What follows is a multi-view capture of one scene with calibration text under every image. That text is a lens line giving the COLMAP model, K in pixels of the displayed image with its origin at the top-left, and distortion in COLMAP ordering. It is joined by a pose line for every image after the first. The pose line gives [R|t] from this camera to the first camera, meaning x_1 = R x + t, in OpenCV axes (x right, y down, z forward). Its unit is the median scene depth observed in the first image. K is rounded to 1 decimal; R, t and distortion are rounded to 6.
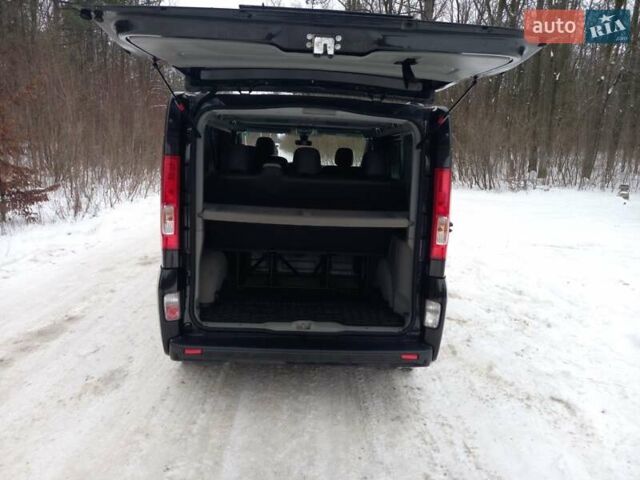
lens RADIAL K [[478.9, 0, 320.0], [0, 478.9, 240.0], [0, 0, 1]] dist [0.002839, 0.000791]
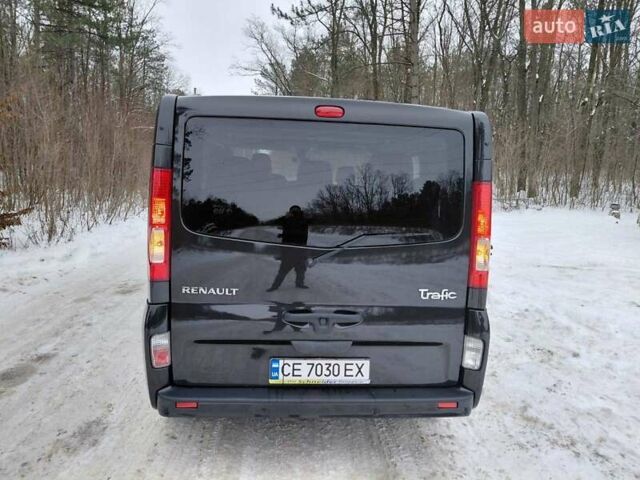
lens RADIAL K [[469.8, 0, 320.0], [0, 469.8, 240.0], [0, 0, 1]] dist [-0.035340, 0.003815]
pose [[0.998684, -0.010109, 0.050280, -0.051527], [0.012350, 0.998935, -0.044460, -0.008056], [-0.049777, 0.045022, 0.997745, 0.121955]]
